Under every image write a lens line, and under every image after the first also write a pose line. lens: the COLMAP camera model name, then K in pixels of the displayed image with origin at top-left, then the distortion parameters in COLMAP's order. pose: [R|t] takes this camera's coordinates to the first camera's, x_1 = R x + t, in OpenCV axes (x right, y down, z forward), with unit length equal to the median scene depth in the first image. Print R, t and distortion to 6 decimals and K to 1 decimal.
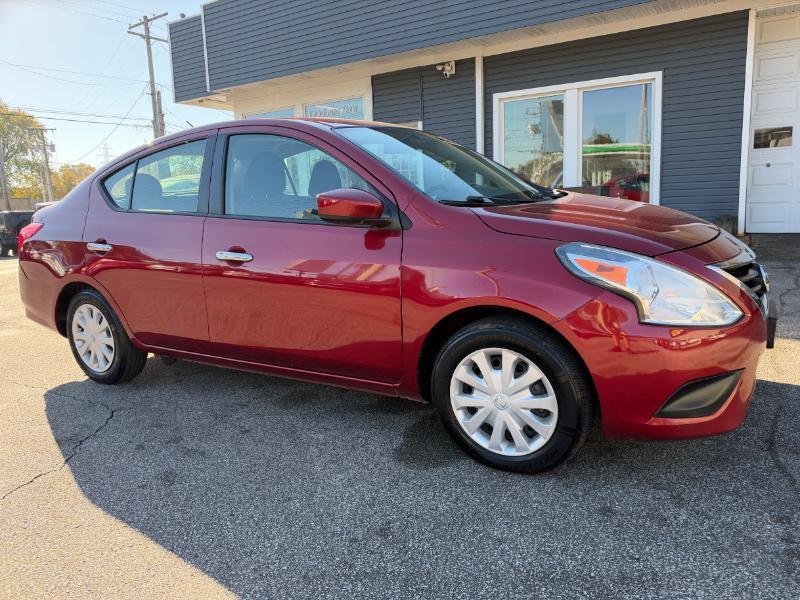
lens RADIAL K [[590.4, 0, 399.0], [0, 590.4, 297.1], [0, 0, 1]] dist [-0.005385, -0.004892]
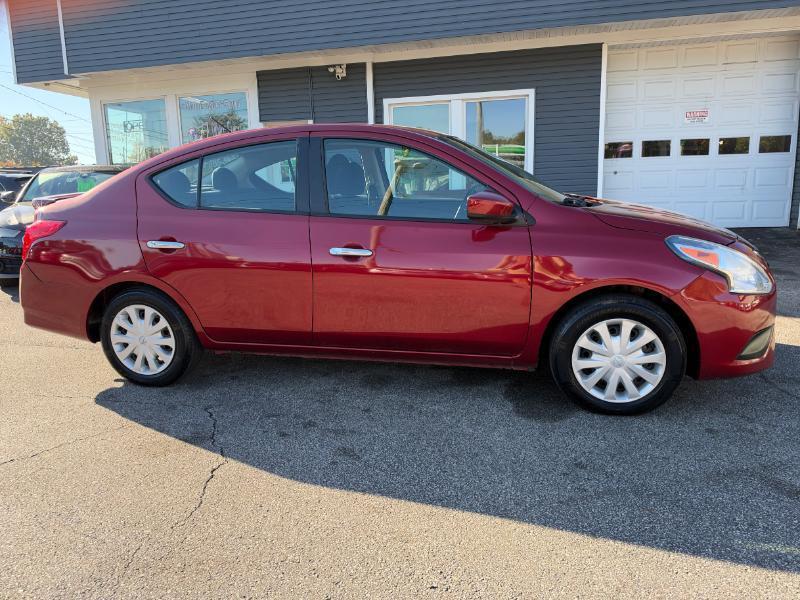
lens RADIAL K [[586.6, 0, 398.5], [0, 586.6, 300.7], [0, 0, 1]] dist [0.002017, -0.018924]
pose [[0.950950, -0.041599, 0.306534, -0.442715], [0.038080, 0.999122, 0.017456, 0.004783], [-0.306991, -0.004927, 0.951700, -0.043392]]
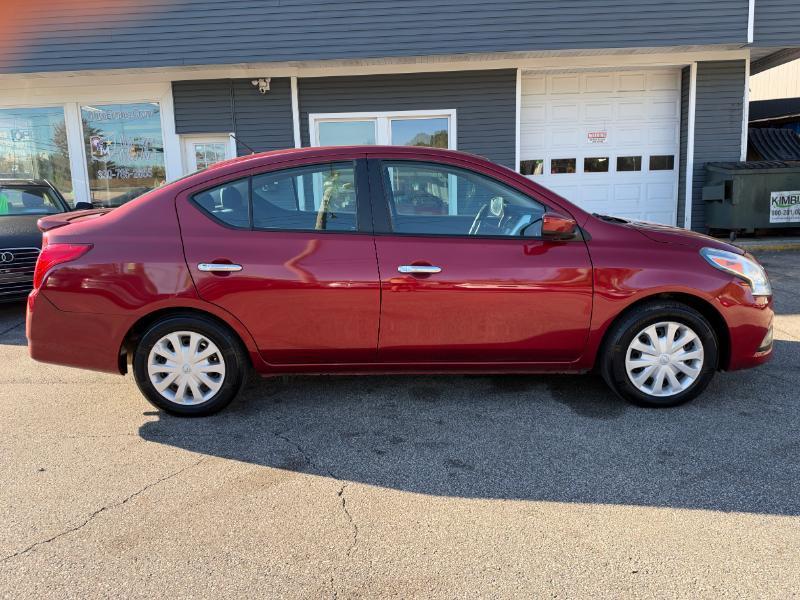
lens RADIAL K [[584.5, 0, 400.0], [0, 584.5, 300.0], [0, 0, 1]] dist [-0.001082, -0.007072]
pose [[0.860811, -0.071541, 0.503871, -0.732085], [0.077216, 0.996968, 0.009637, -0.020475], [-0.503032, 0.030611, 0.863725, 0.054290]]
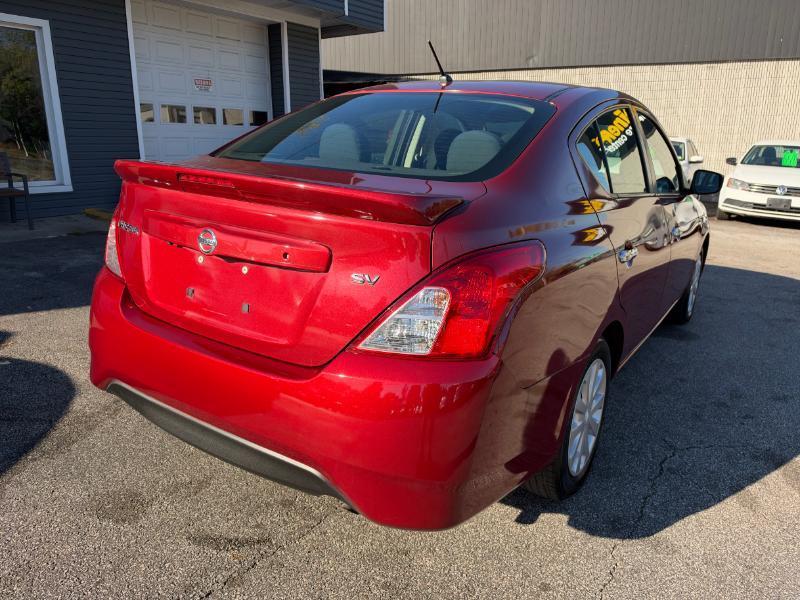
lens RADIAL K [[590.4, 0, 399.0], [0, 590.4, 297.1], [0, 0, 1]] dist [-0.005385, -0.004892]
pose [[0.039764, -0.208907, 0.977127, -1.157681], [0.154091, 0.967484, 0.200575, -0.208120], [-0.987256, 0.142591, 0.070661, 1.209851]]
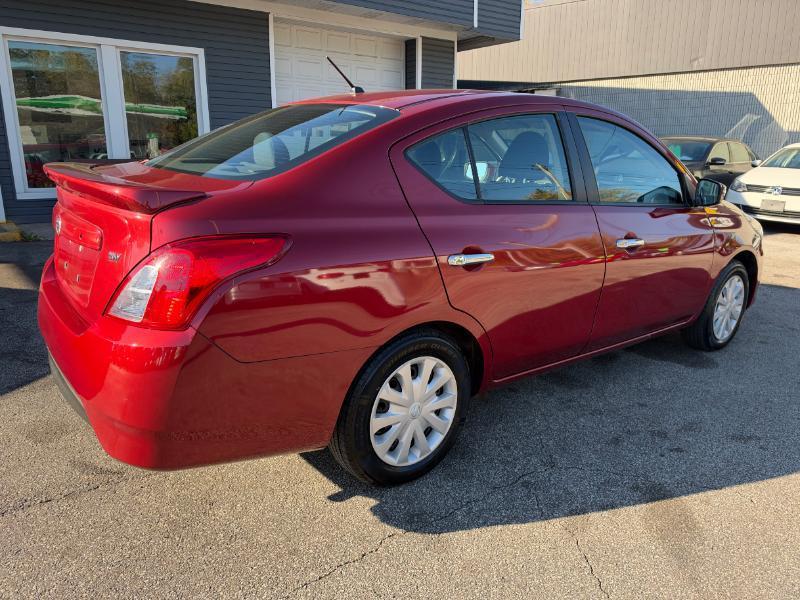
lens RADIAL K [[586.6, 0, 398.5], [0, 586.6, 300.7], [0, 0, 1]] dist [0.002017, -0.018924]
pose [[0.348642, -0.184841, 0.918848, -1.138418], [0.131535, 0.980307, 0.147296, -0.145041], [-0.927980, 0.069507, 0.366090, 0.844103]]
